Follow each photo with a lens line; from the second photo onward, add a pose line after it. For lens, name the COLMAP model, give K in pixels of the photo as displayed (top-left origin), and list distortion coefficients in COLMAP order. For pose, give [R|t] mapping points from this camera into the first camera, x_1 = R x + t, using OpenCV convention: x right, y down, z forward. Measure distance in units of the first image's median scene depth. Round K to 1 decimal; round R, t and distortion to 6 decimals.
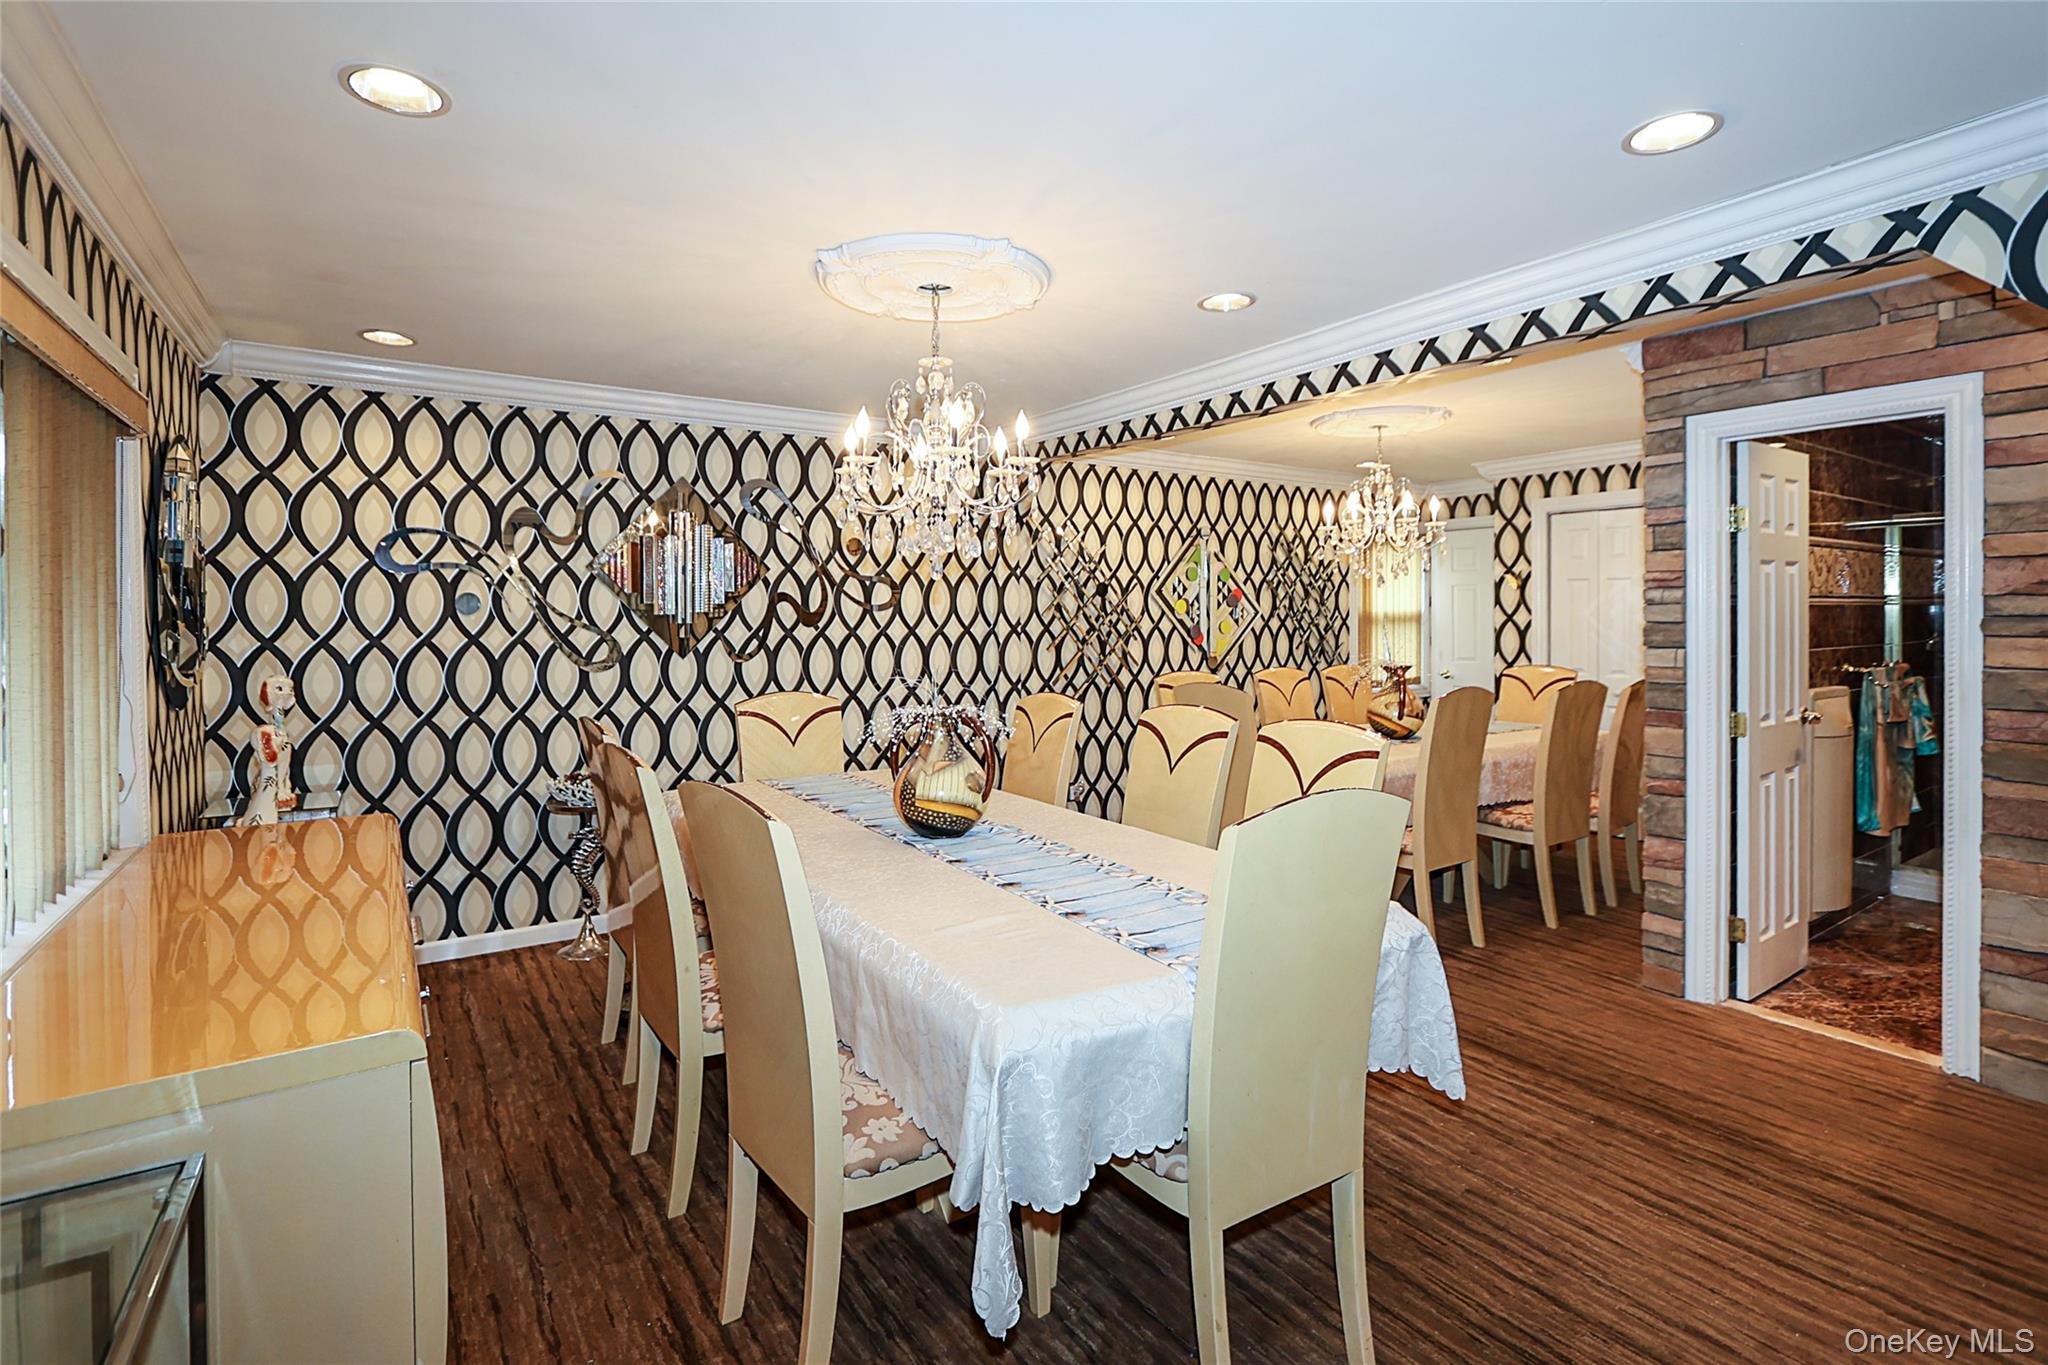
lens RADIAL K [[953.3, 0, 956.0], [0, 953.3, 626.4], [0, 0, 1]] dist [-0.004497, 0.000852]
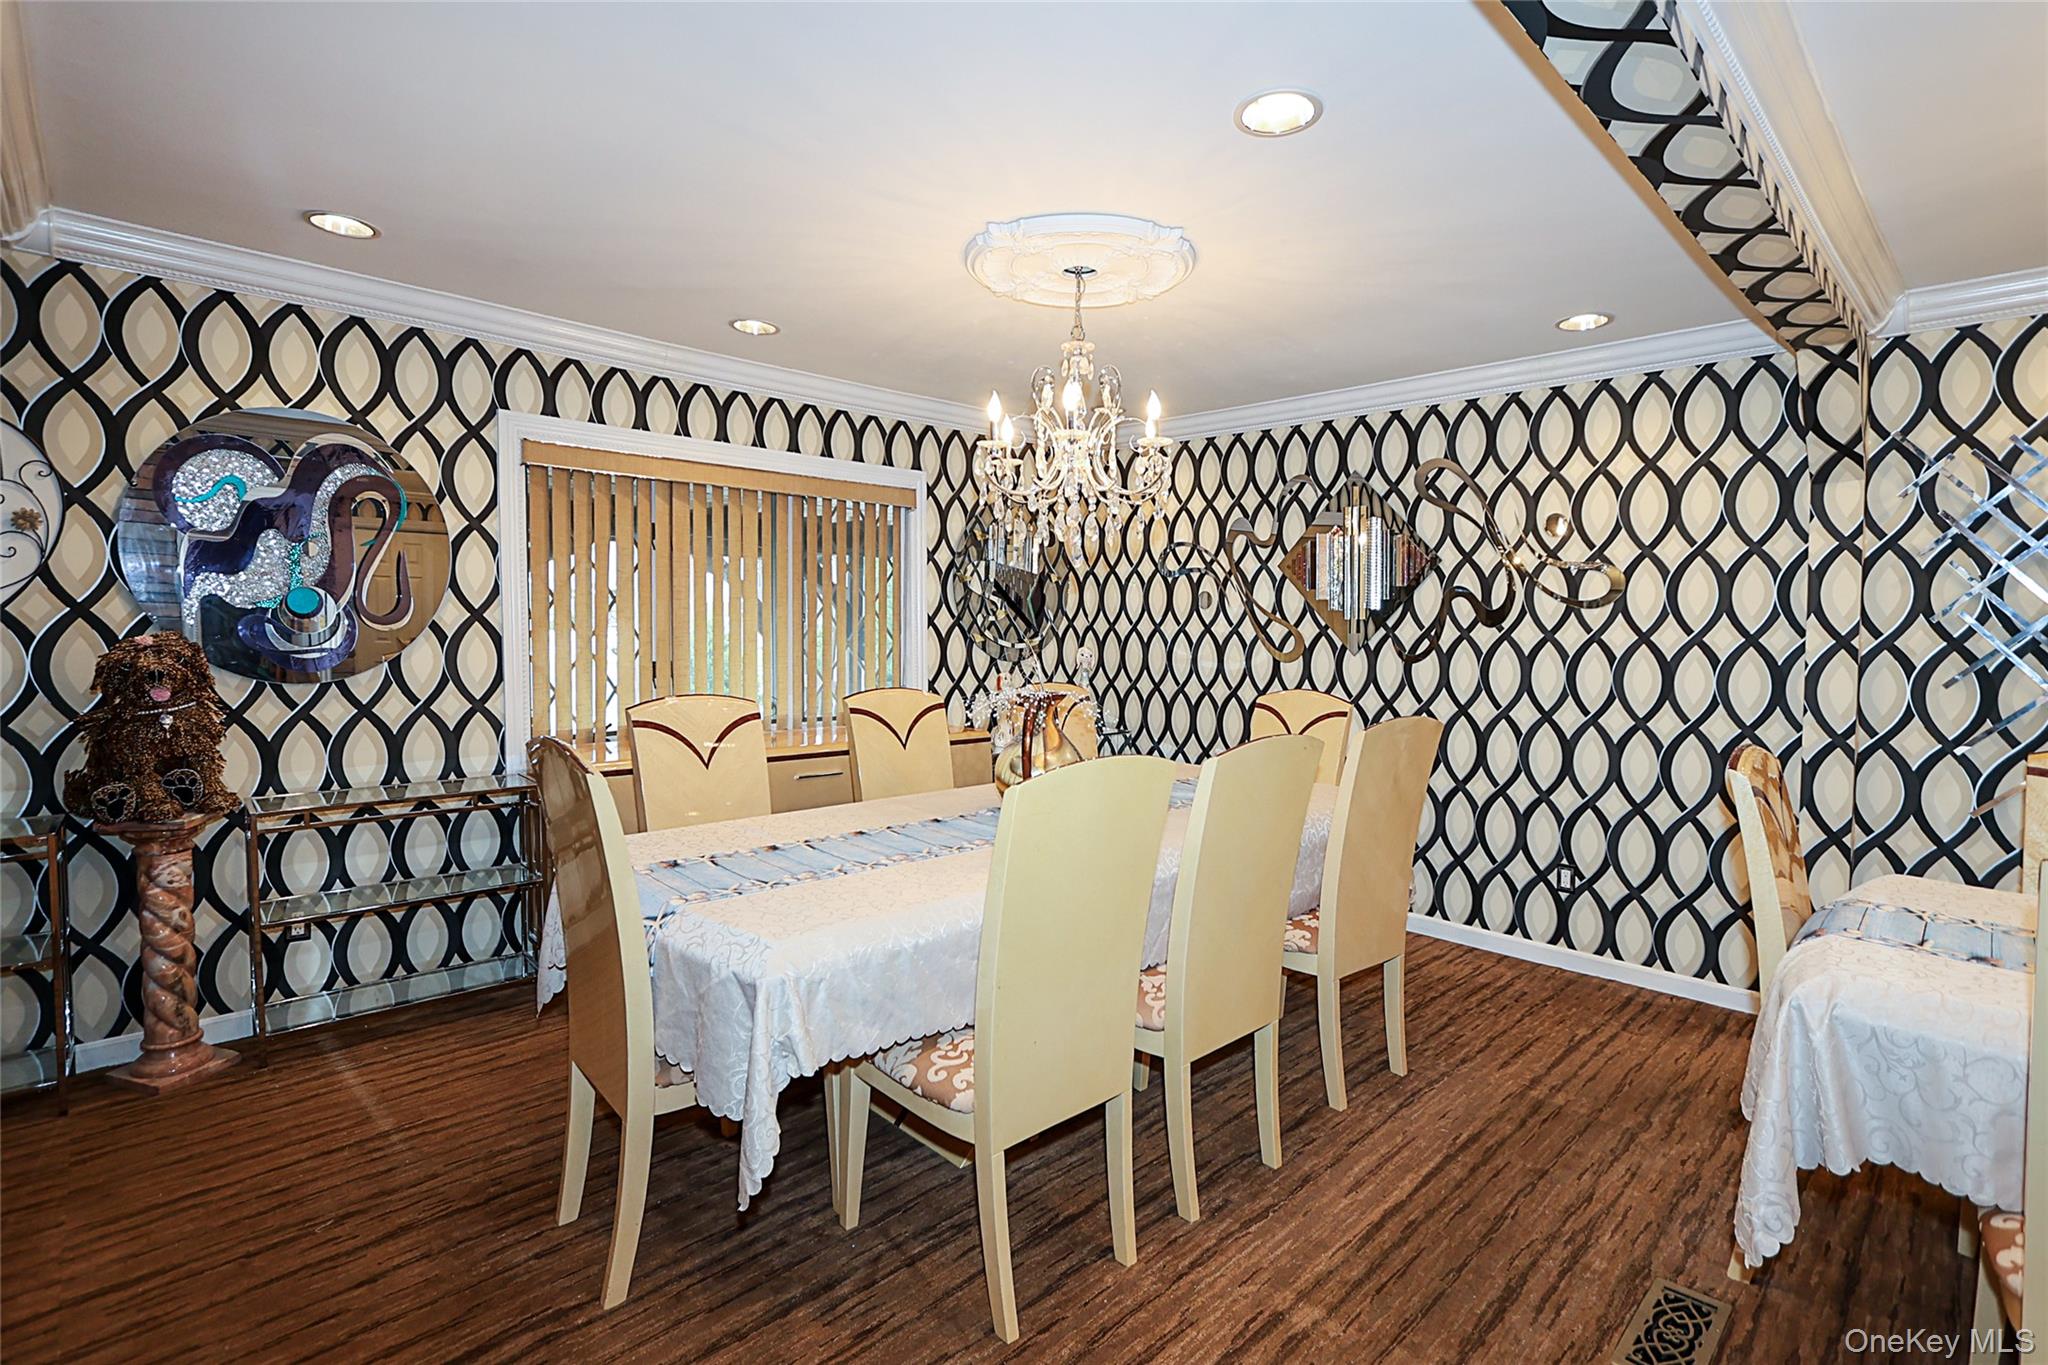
lens RADIAL K [[953.3, 0, 906.2], [0, 953.3, 642.7], [0, 0, 1]] dist [-0.004497, 0.000852]
pose [[0.147318, 0.043704, -0.988123, 0.604704], [-0.019606, 0.998956, 0.041260, -0.010486], [0.988895, 0.013295, 0.148021, 0.383933]]
